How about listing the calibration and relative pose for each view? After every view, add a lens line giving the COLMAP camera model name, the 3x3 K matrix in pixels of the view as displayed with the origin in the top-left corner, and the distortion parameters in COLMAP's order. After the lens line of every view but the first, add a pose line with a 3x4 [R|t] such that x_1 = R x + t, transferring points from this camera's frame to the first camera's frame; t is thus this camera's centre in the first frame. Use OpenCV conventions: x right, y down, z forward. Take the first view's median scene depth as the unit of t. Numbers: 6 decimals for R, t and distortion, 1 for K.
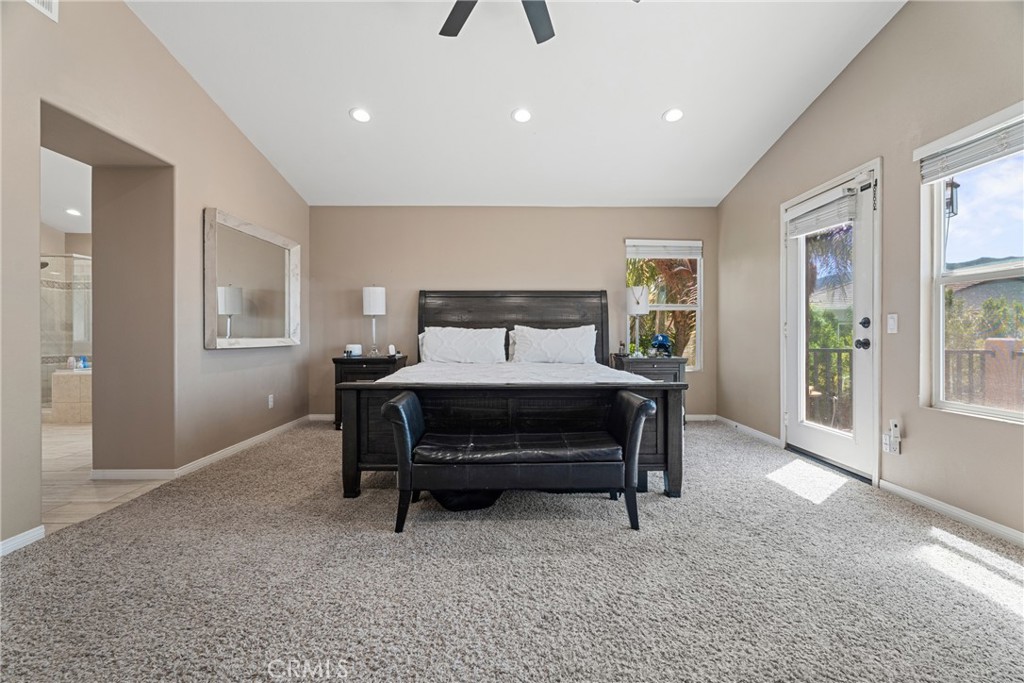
lens RADIAL K [[456.0, 0, 512.0], [0, 456.0, 341.5], [0, 0, 1]] dist [-0.001521, 0.000095]
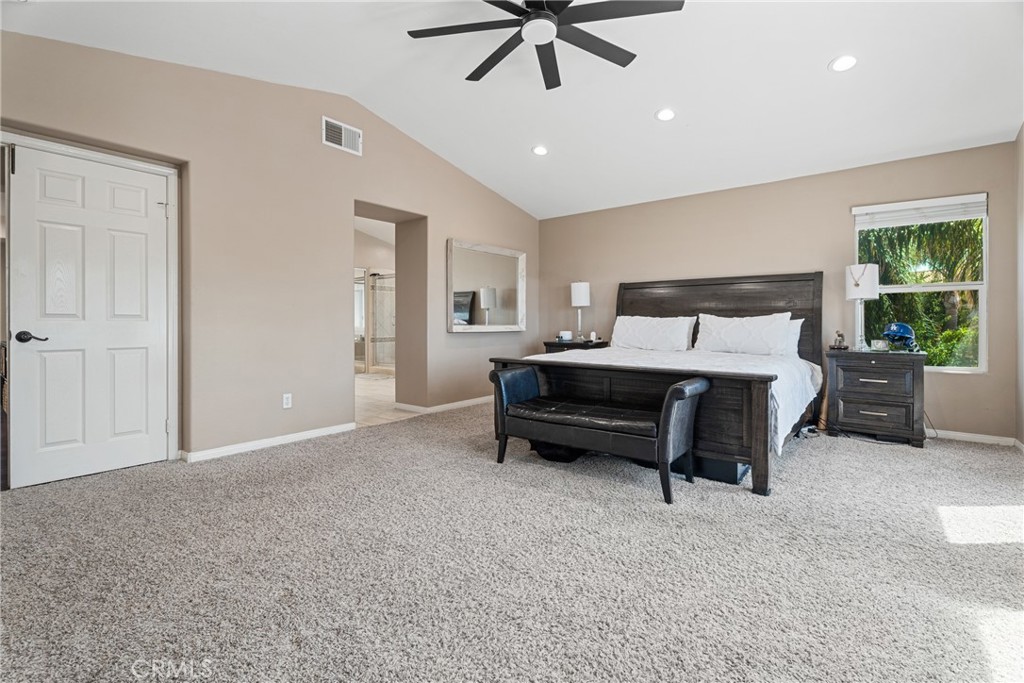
lens RADIAL K [[467.1, 0, 511.1], [0, 467.1, 329.6], [0, 0, 1]] dist [-0.001439, -0.000159]
pose [[0.775333, 0.010125, -0.631471, 0.467083], [-0.010332, 0.999941, 0.003349, -0.000034], [0.631468, 0.003928, 0.775392, -0.067885]]
